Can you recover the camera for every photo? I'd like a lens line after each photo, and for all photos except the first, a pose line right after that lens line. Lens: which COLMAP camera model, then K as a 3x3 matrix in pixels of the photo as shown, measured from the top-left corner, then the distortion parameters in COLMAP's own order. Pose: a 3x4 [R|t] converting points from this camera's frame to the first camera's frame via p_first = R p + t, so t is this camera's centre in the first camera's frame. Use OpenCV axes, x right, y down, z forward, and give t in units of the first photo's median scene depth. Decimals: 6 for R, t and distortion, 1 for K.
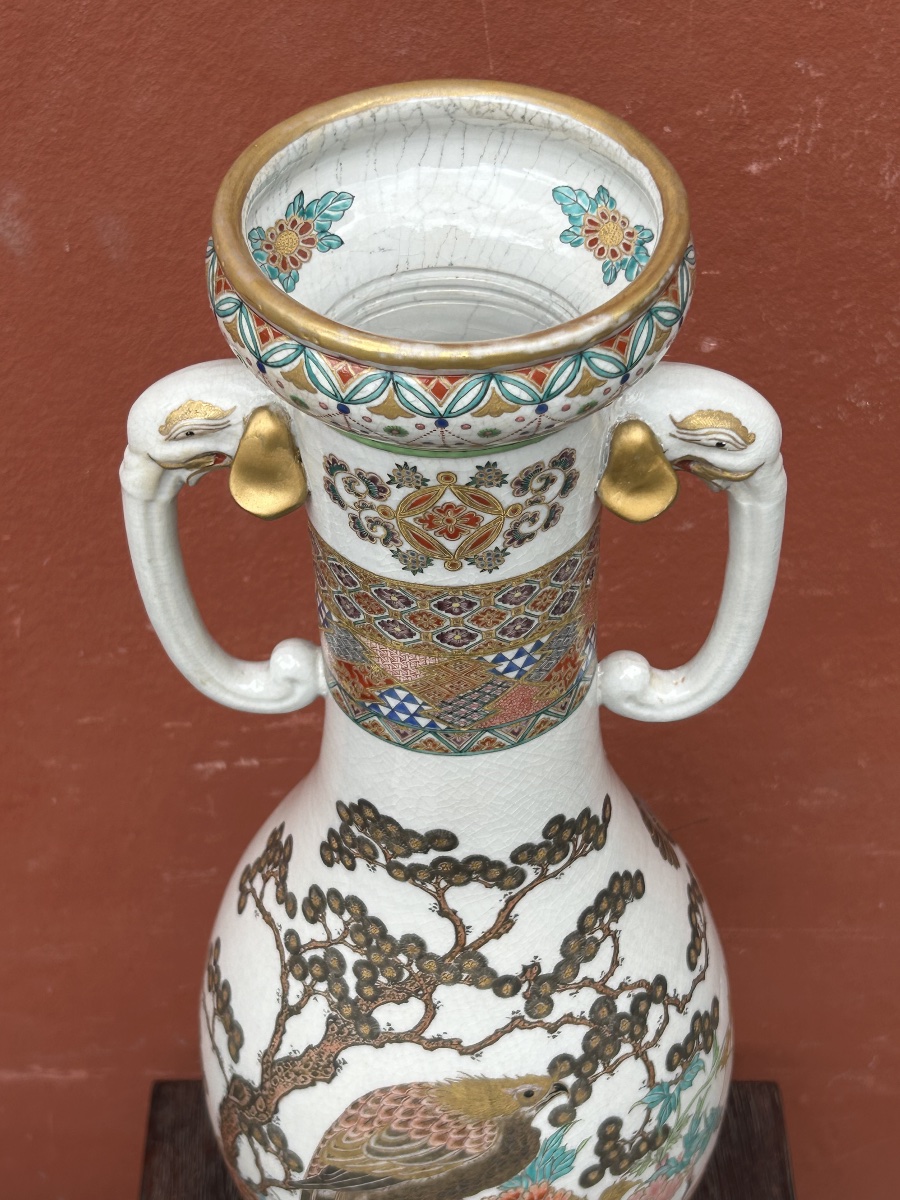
lens RADIAL K [[1952.0, 0, 446.5], [0, 1952.0, 598.2], [0, 0, 1]] dist [0.107686, 0.000000]
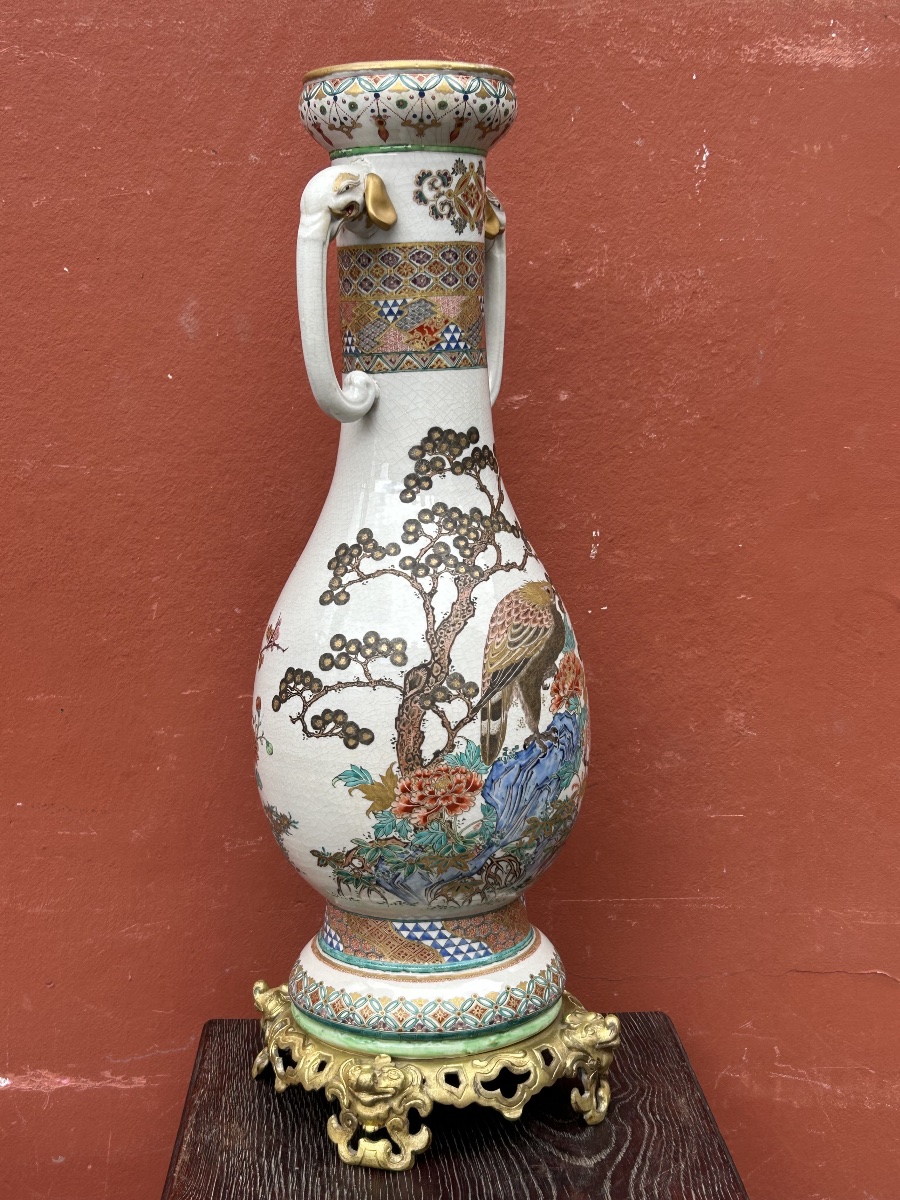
lens RADIAL K [[1724.1, 0, 454.3], [0, 1724.1, 604.4], [0, 0, 1]] dist [0.124354, 0.000000]
pose [[0.568760, -0.116833, 0.814163, -1.282430], [0.589871, 0.747776, -0.304767, 0.687712], [-0.573205, 0.653591, 0.494222, 0.285128]]
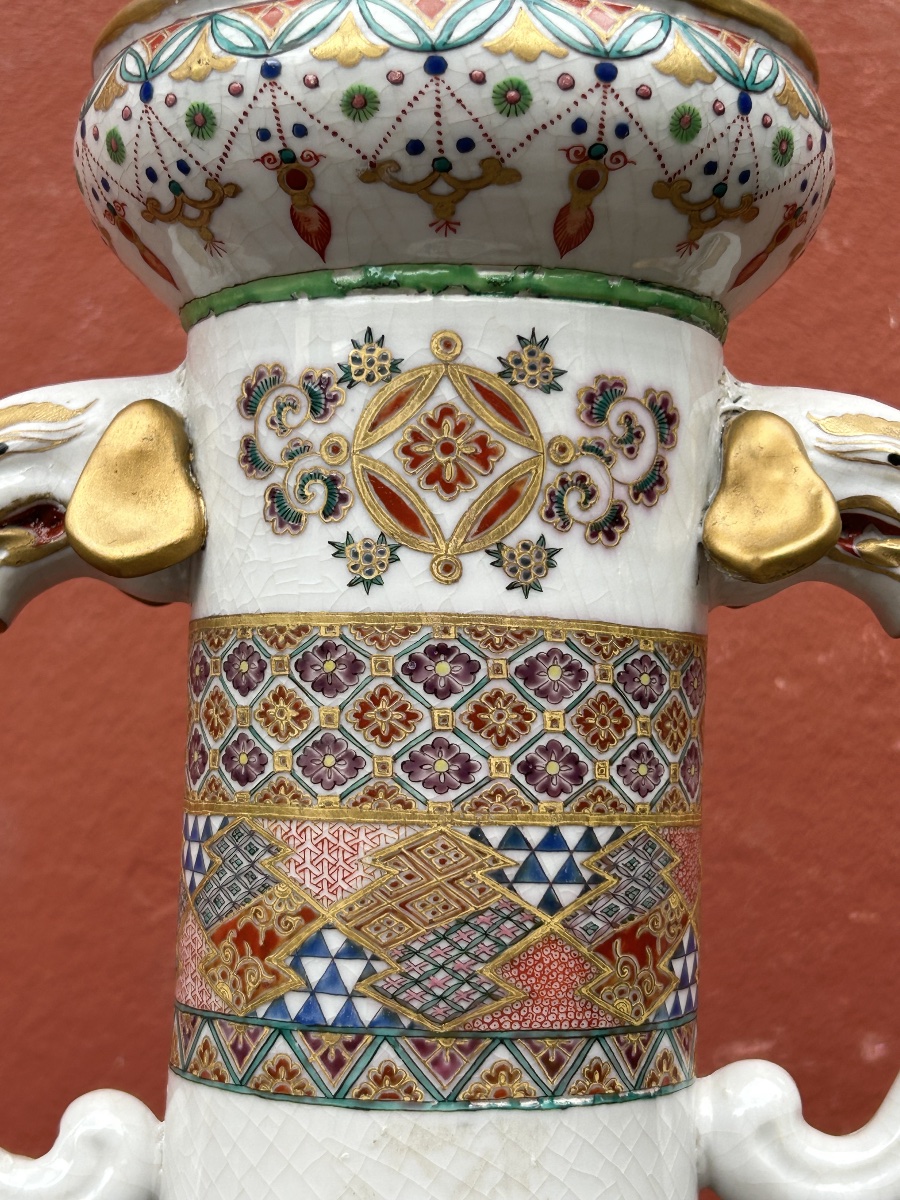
lens RADIAL K [[1997.1, 0, 487.2], [0, 1997.1, 611.1], [0, 0, 1]] dist [0.121684, 0.000000]
pose [[0.999447, 0.020764, -0.025962, 0.023296], [-0.033226, 0.649681, -0.759481, 0.337697], [0.001097, 0.759923, 0.650012, 0.528284]]
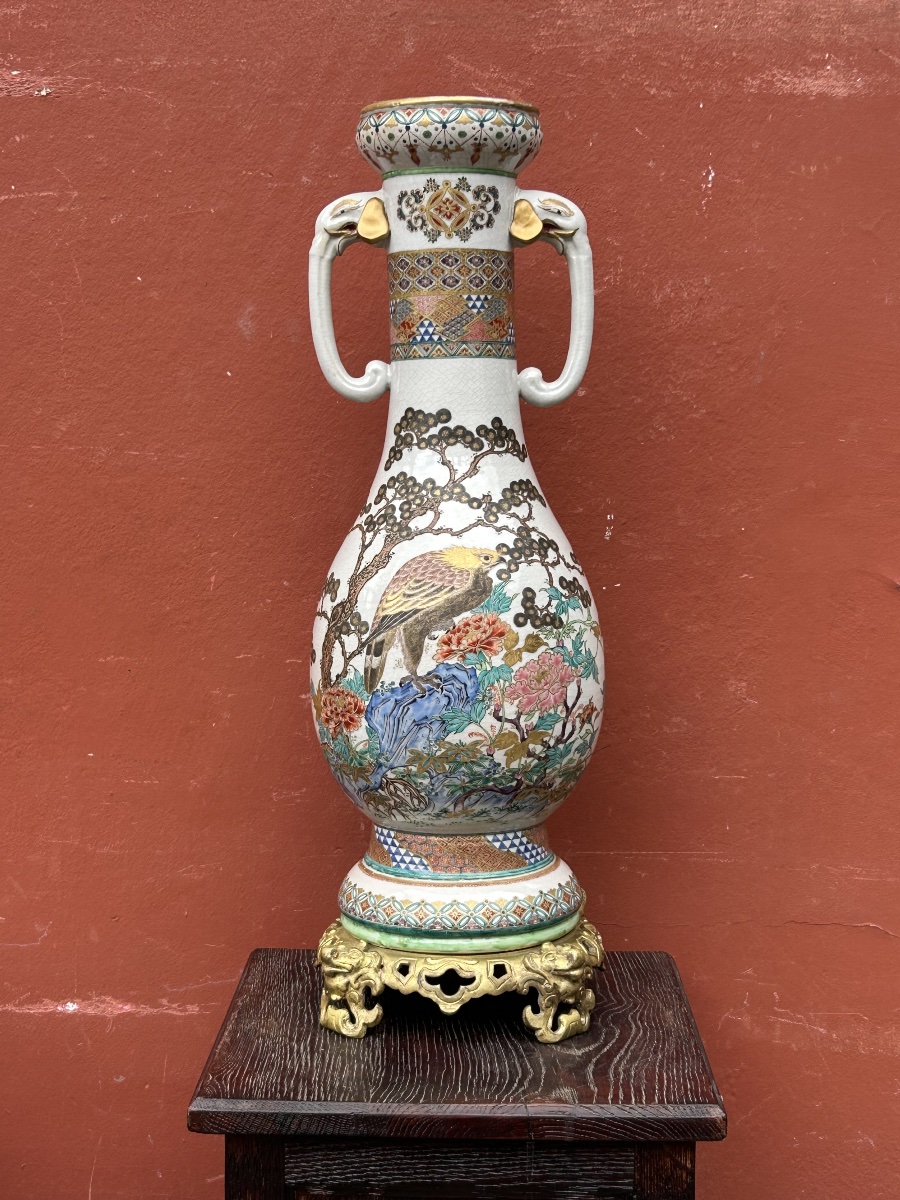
lens RADIAL K [[1952.0, 0, 423.7], [0, 1952.0, 632.6], [0, 0, 1]] dist [0.107686, 0.000000]
pose [[0.999582, 0.004247, -0.028584, 0.035480], [-0.021137, 0.781962, -0.622968, 1.536070], [0.019706, 0.623312, 0.781725, -0.488641]]
